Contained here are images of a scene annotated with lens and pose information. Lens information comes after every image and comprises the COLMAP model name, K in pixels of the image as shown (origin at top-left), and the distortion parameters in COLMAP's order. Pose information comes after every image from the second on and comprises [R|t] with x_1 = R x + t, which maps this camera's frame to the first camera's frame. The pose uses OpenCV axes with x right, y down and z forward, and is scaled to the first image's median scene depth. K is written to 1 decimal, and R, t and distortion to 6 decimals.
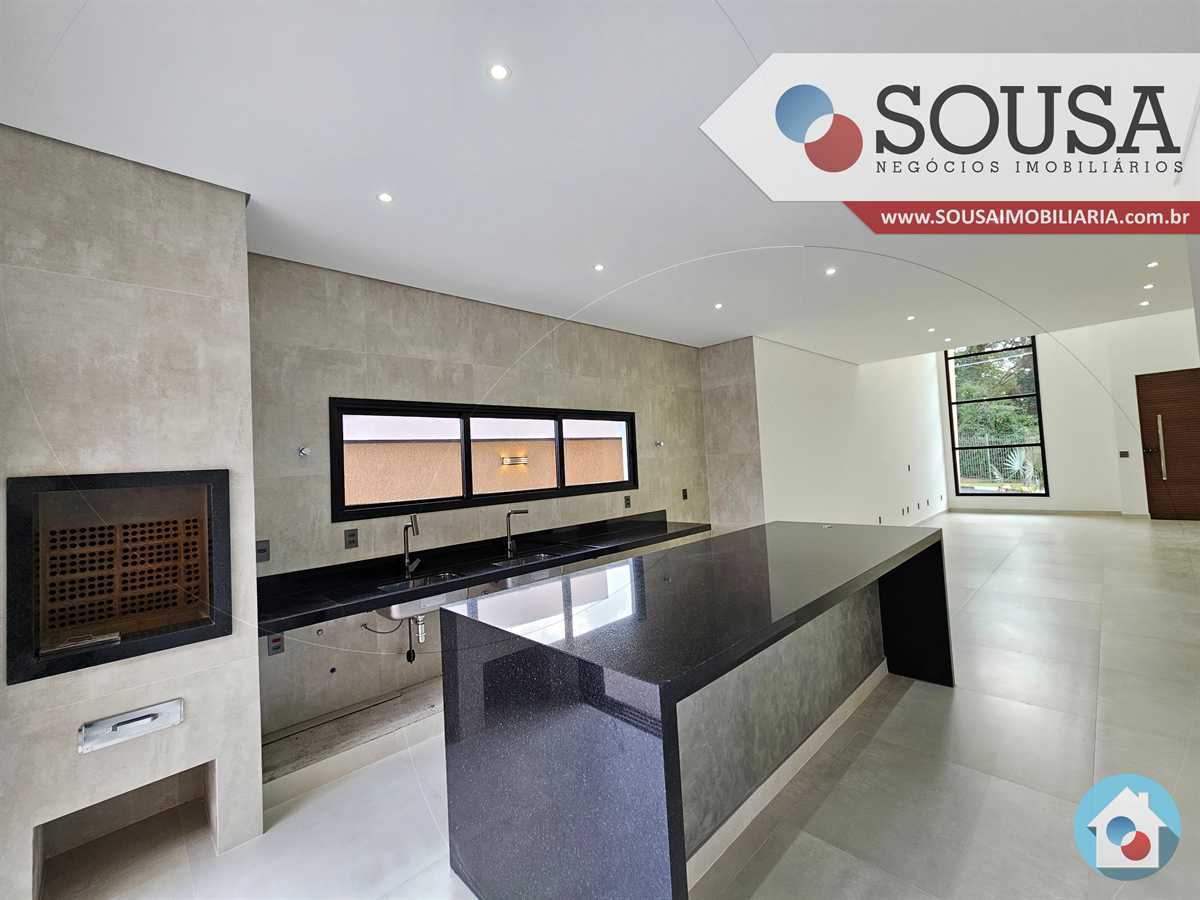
lens RADIAL K [[493.9, 0, 595.4], [0, 493.9, 445.9], [0, 0, 1]] dist [0.000727, 0.000608]
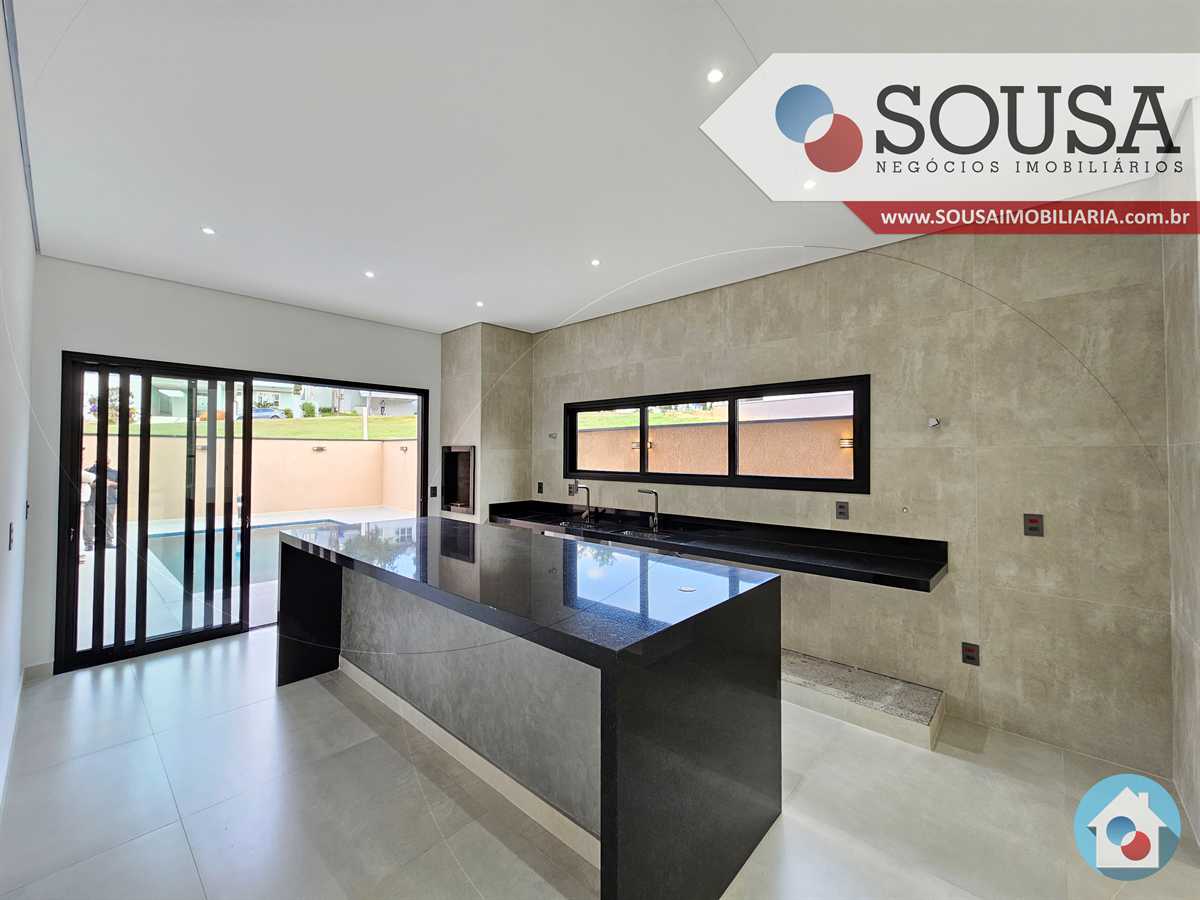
lens RADIAL K [[493.9, 0, 595.4], [0, 493.9, 445.9], [0, 0, 1]] dist [0.000727, 0.000608]
pose [[0.060791, 0.039943, -0.997351, 0.977108], [0.031246, 0.998633, 0.041899, -0.019096], [0.997661, -0.033710, 0.059460, 0.856792]]
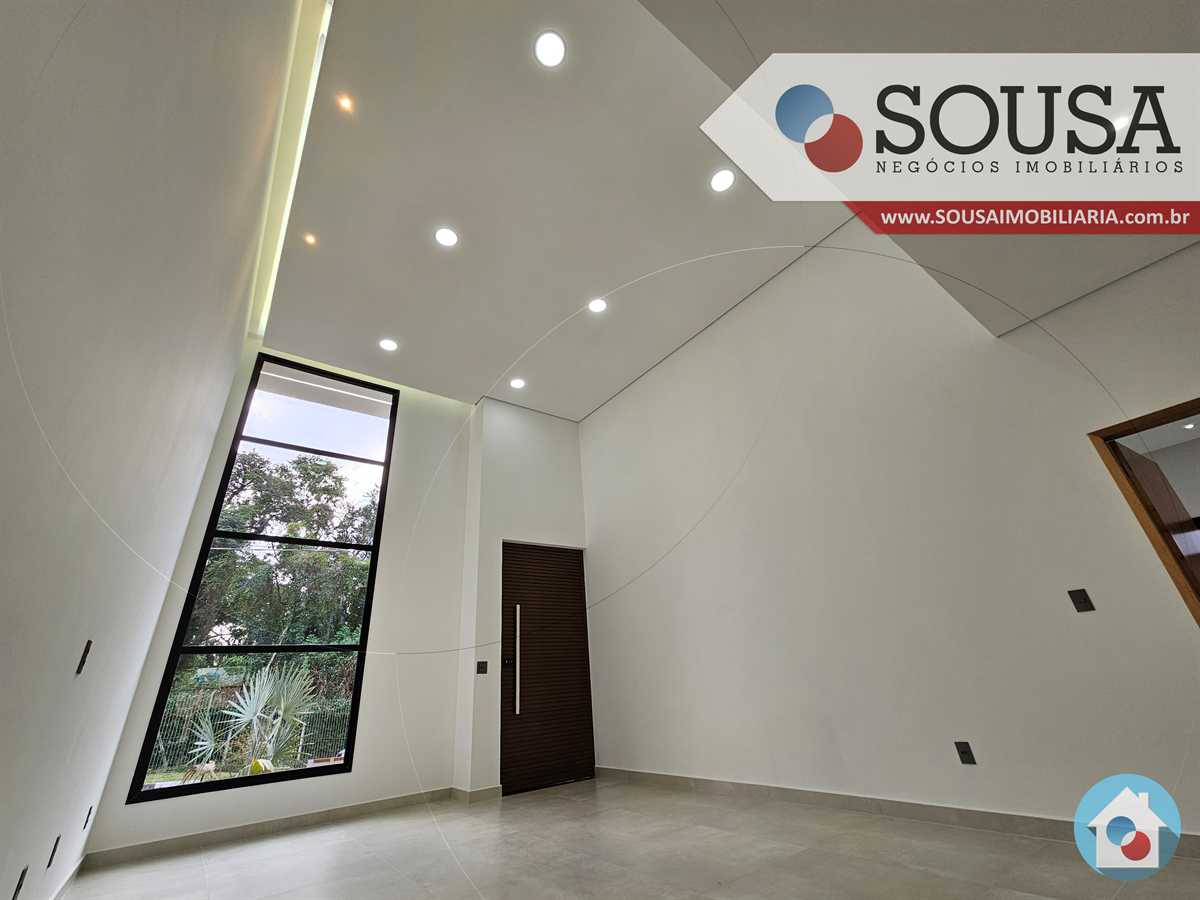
lens RADIAL K [[488.5, 0, 588.2], [0, 488.5, 445.8], [0, 0, 1]] dist [0.000175, 0.000199]
pose [[0.139227, 0.485872, 0.862870, 1.158647], [0.019892, 0.869808, -0.492989, 0.190125], [-0.990061, 0.085802, 0.111436, 1.982906]]
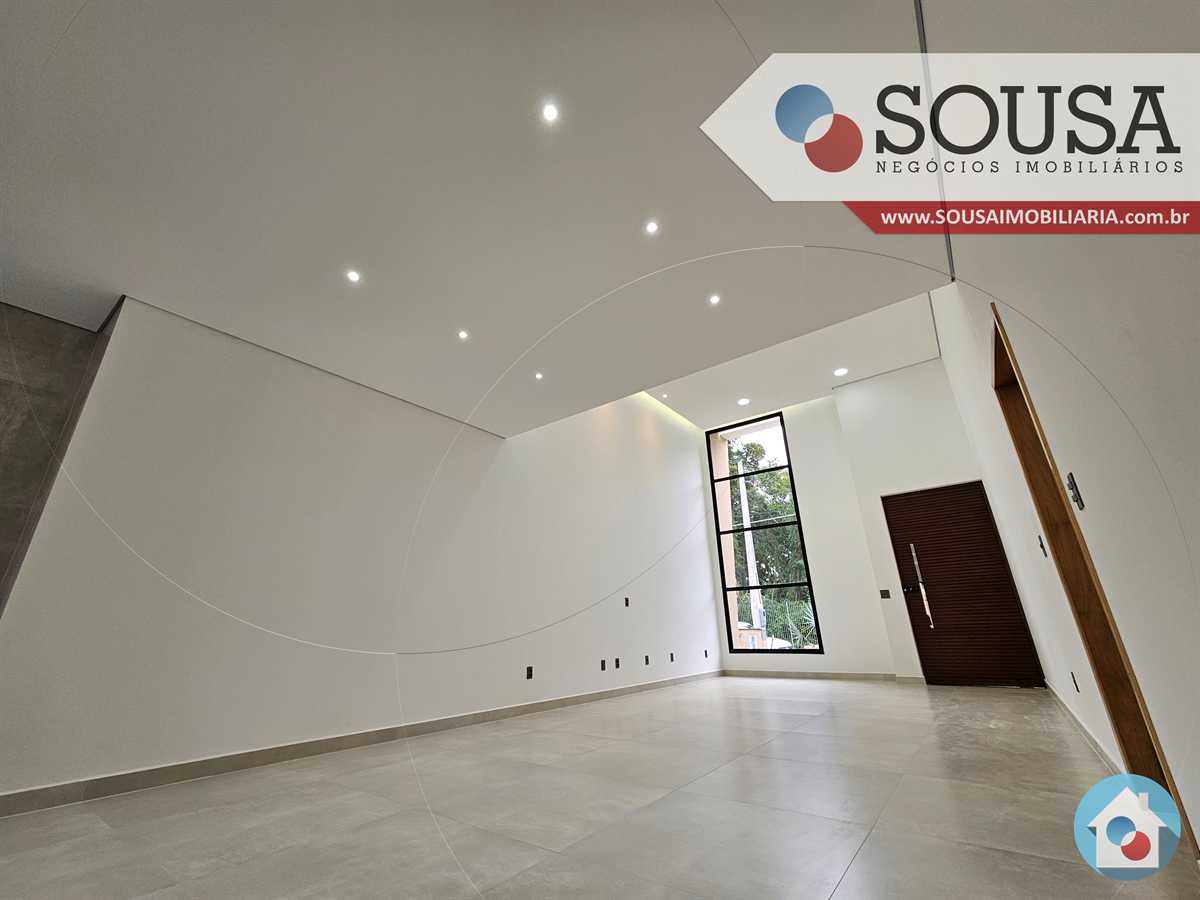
lens RADIAL K [[482.9, 0, 595.3], [0, 482.9, 448.3], [0, 0, 1]] dist [-0.000207, 0.000026]
pose [[0.988797, 0.085233, 0.122537, 1.244368], [-0.040886, 0.944198, -0.326832, 0.171102], [-0.143556, 0.318161, 0.937105, 0.672666]]
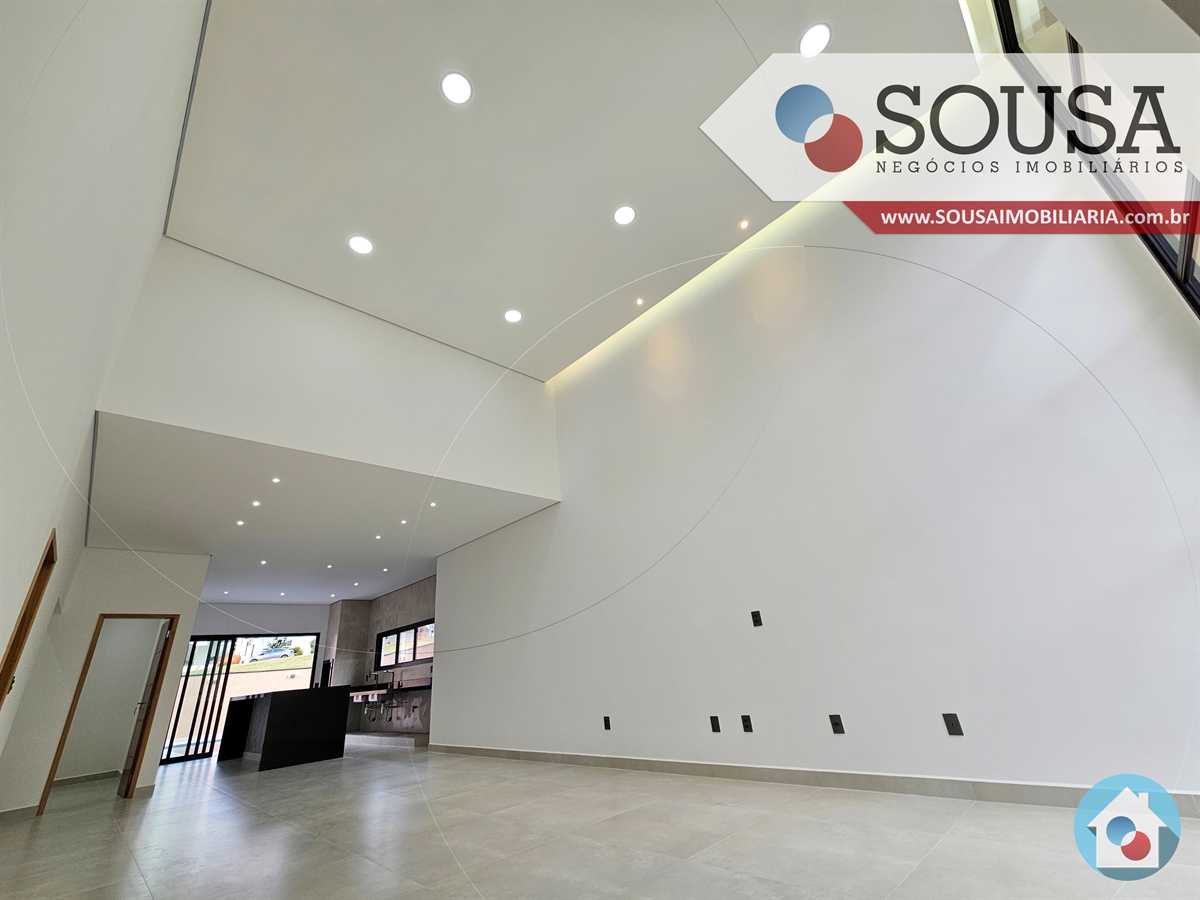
lens RADIAL K [[493.9, 0, 595.4], [0, 493.9, 445.9], [0, 0, 1]] dist [0.000727, 0.000608]
pose [[-0.006704, -0.359364, -0.933173, 2.850880], [0.126114, 0.925439, -0.357291, 0.104366], [0.991993, -0.120082, 0.039116, 2.236982]]
